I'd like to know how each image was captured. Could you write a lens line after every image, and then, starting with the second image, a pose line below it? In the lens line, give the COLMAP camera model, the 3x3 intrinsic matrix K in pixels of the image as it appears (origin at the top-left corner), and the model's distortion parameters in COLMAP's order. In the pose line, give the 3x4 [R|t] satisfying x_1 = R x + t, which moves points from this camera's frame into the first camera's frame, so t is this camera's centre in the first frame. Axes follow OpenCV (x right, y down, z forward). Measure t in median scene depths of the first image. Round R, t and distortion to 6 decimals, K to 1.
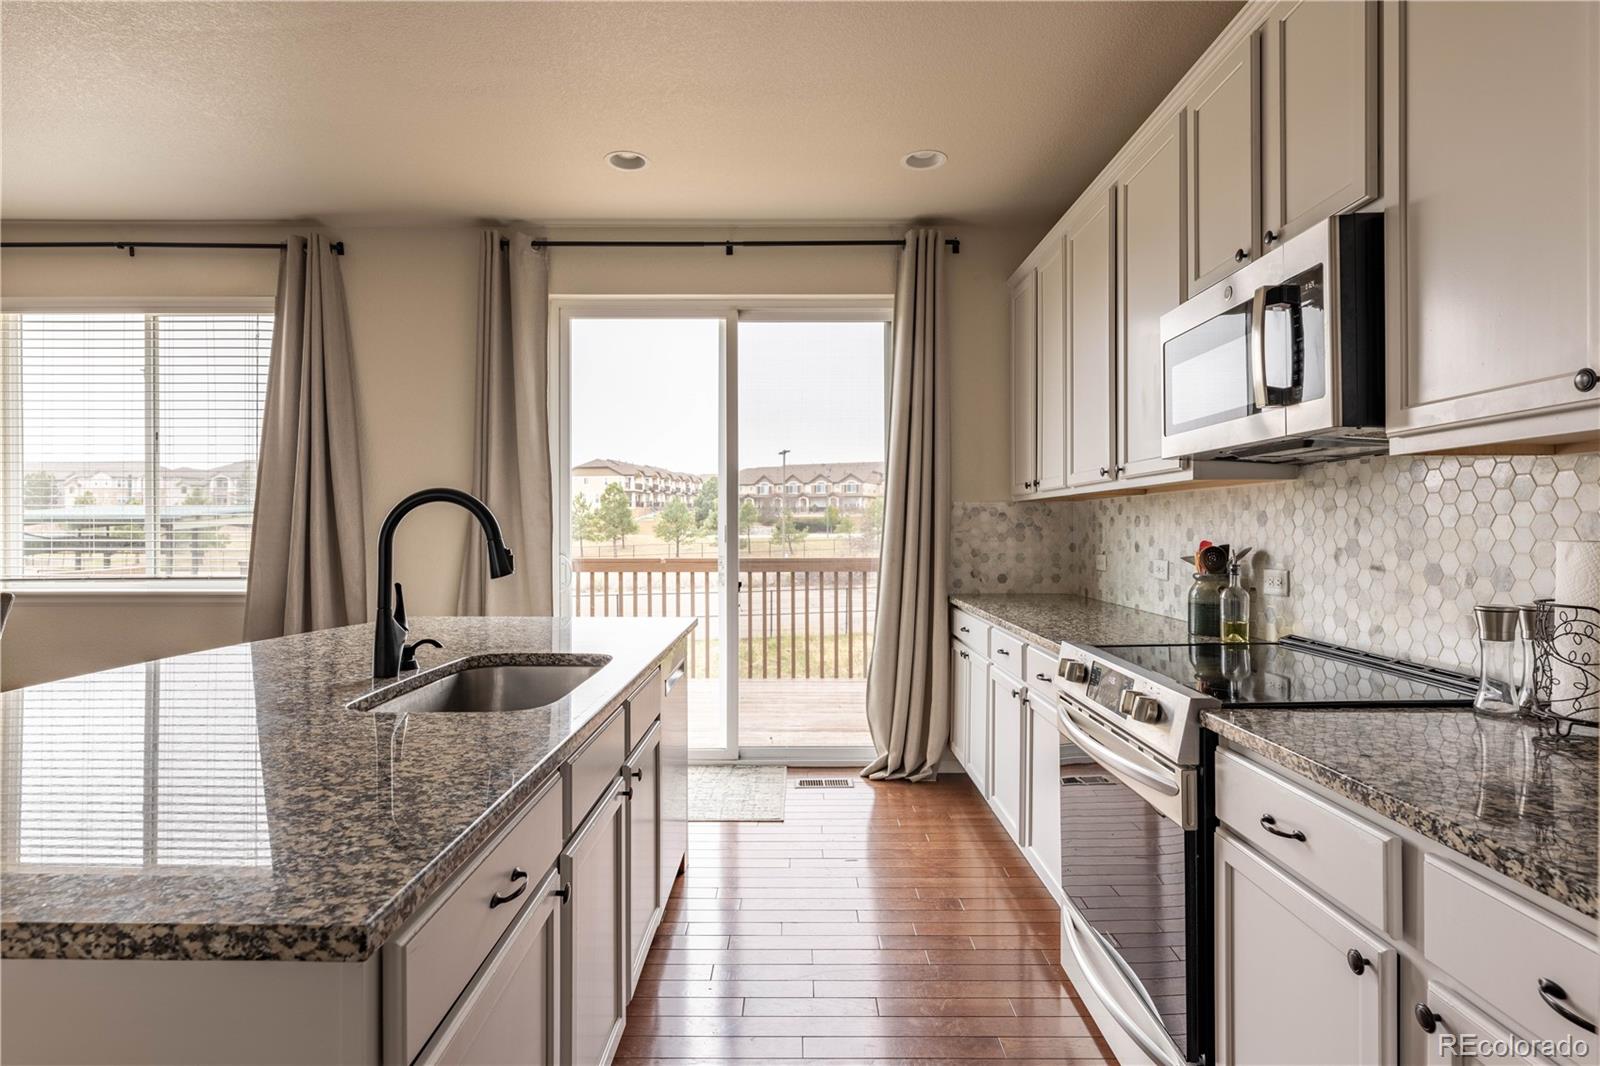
lens RADIAL K [[827.0, 0, 801.4], [0, 827.0, 528.2], [0, 0, 1]] dist [0.000836, 0.000271]
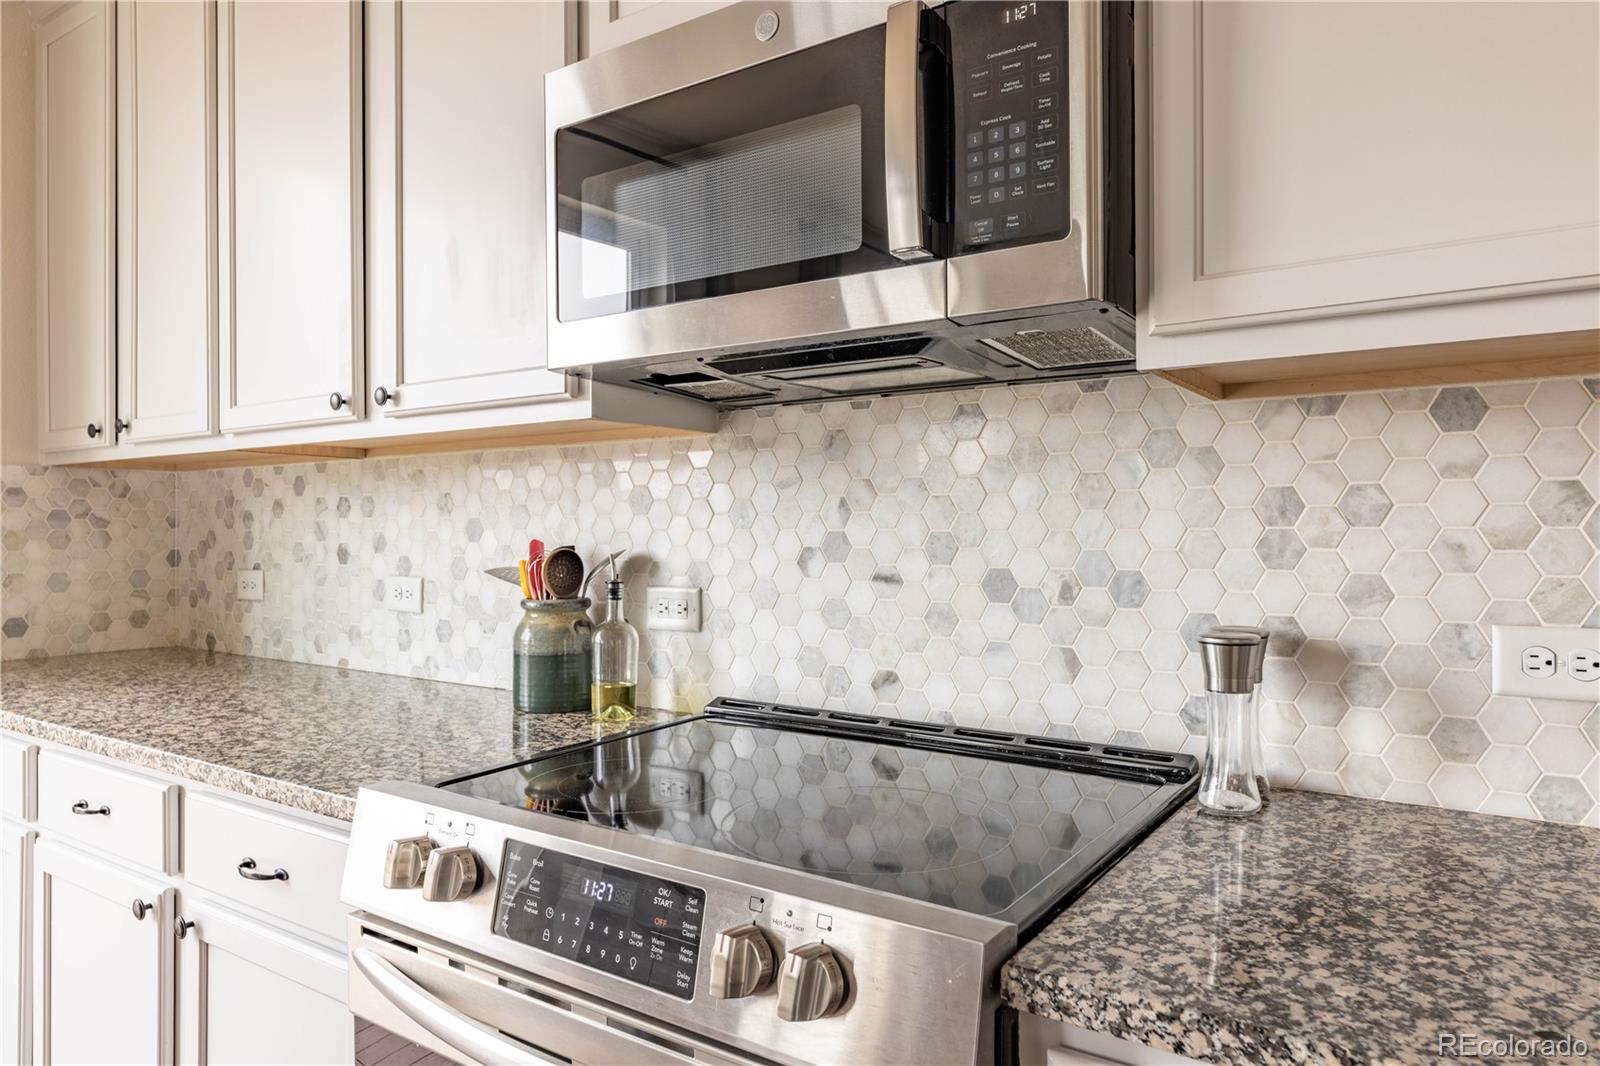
lens RADIAL K [[1031.3, 0, 801.9], [0, 1031.3, 533.6], [0, 0, 1]] dist [-0.001605, 0.000106]
pose [[0.566859, -0.001388, 0.823814, 0.021496], [0.000199, 0.999999, 0.001548, 0.010882], [-0.823815, -0.000714, 0.566859, 0.491805]]
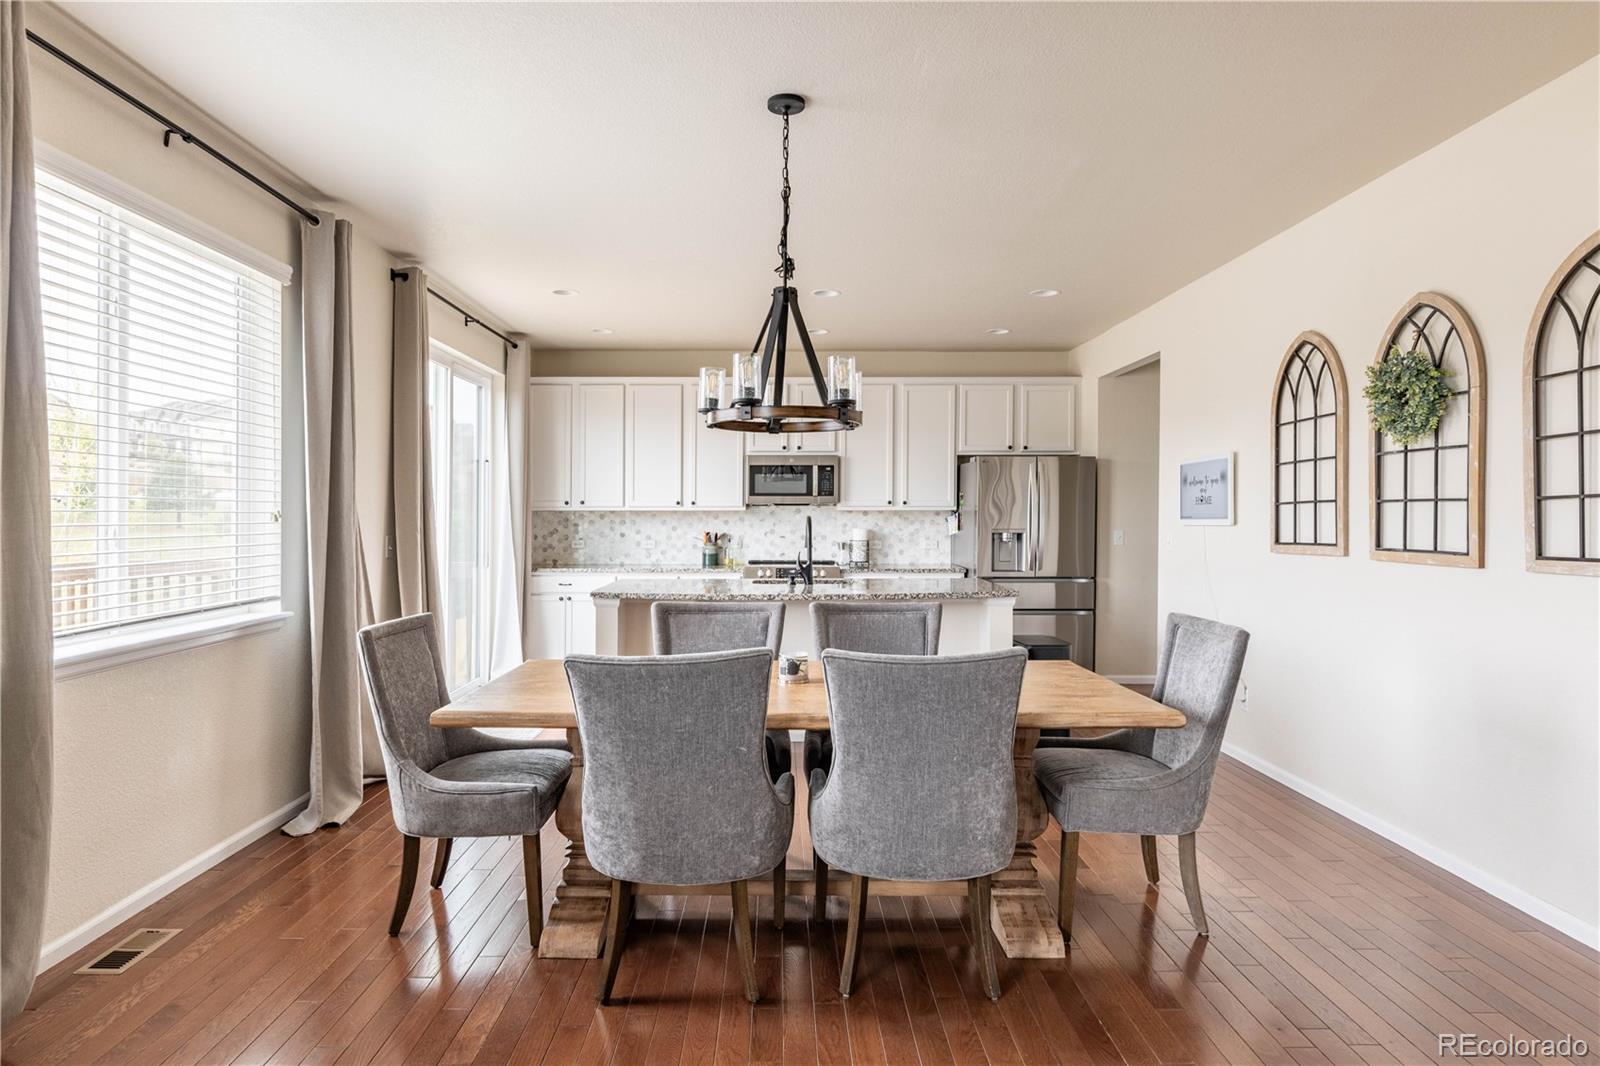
lens RADIAL K [[906.5, 0, 793.6], [0, 906.5, 524.5], [0, 0, 1]] dist [0.001595, 0.000321]
pose [[-0.027462, -0.009633, 0.999576, -2.612002], [-0.000105, 0.999954, 0.009634, -0.035899], [-0.999623, 0.000159, -0.027461, 0.847260]]
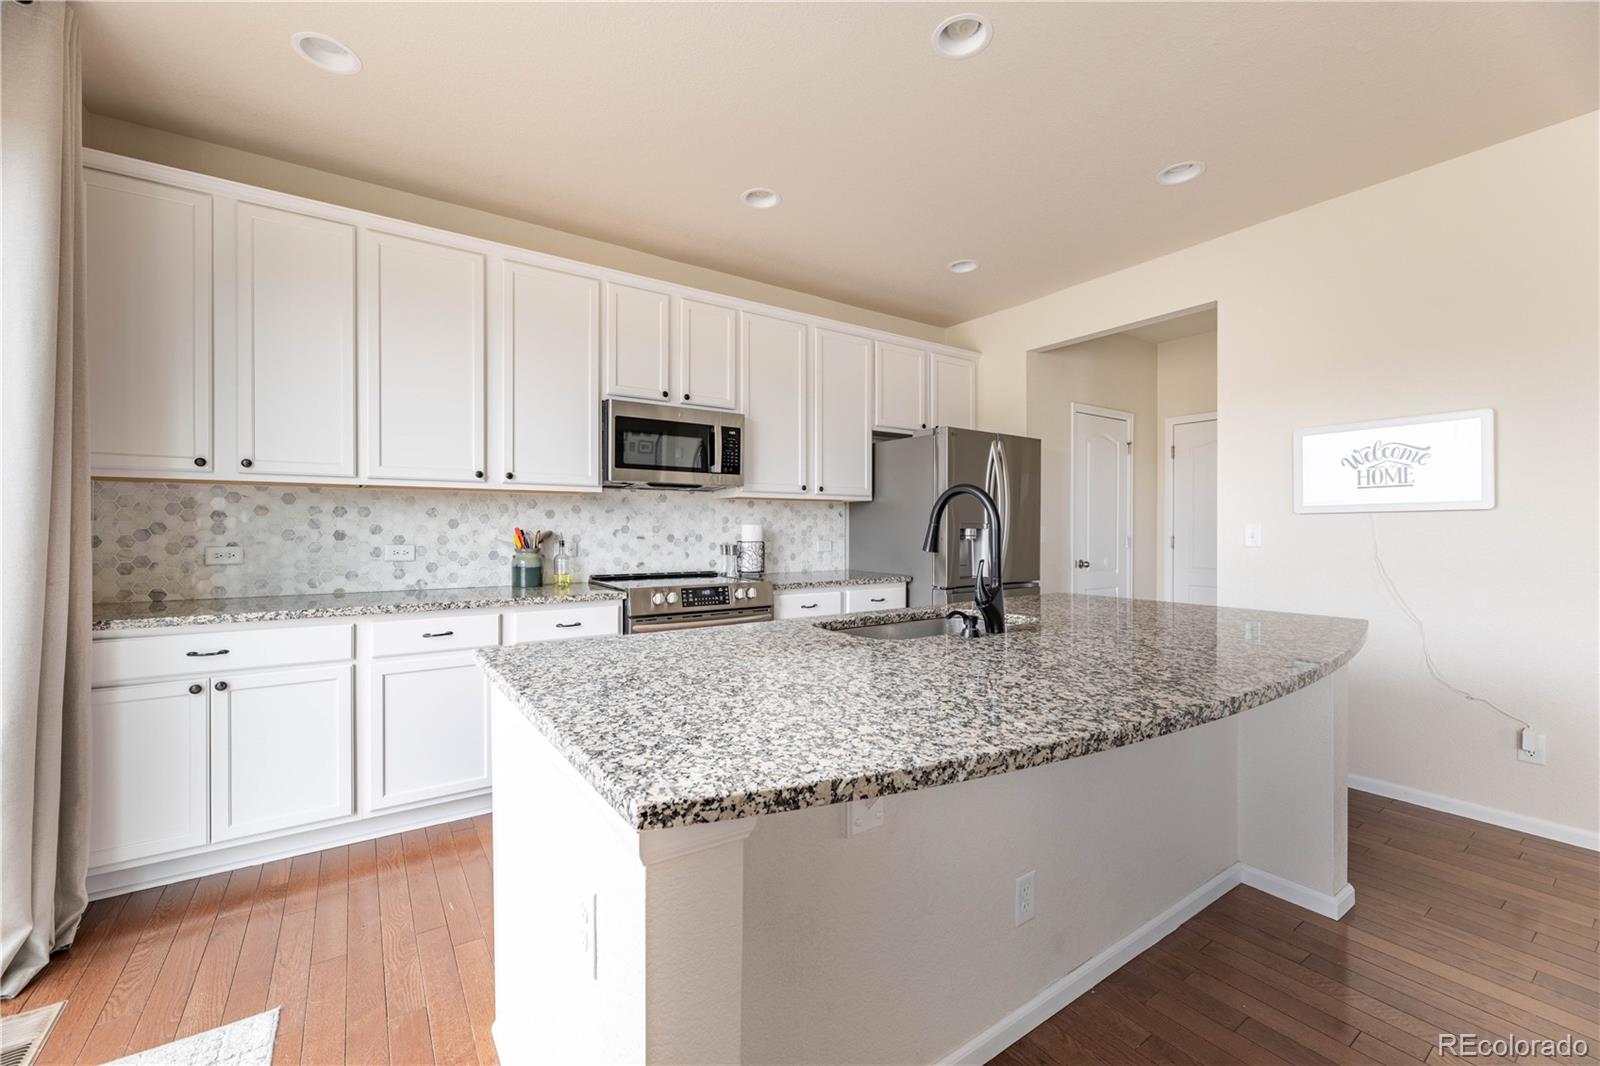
lens RADIAL K [[651.5, 0, 800.0], [0, 651.5, 534.5], [0, 0, 1]] dist [-0.000207, -0.000449]
pose [[-0.575846, -0.008814, 0.817511, -0.855186], [-0.001413, 0.999951, 0.009785, 0.016685], [-0.817557, 0.004480, -0.575831, 1.351693]]
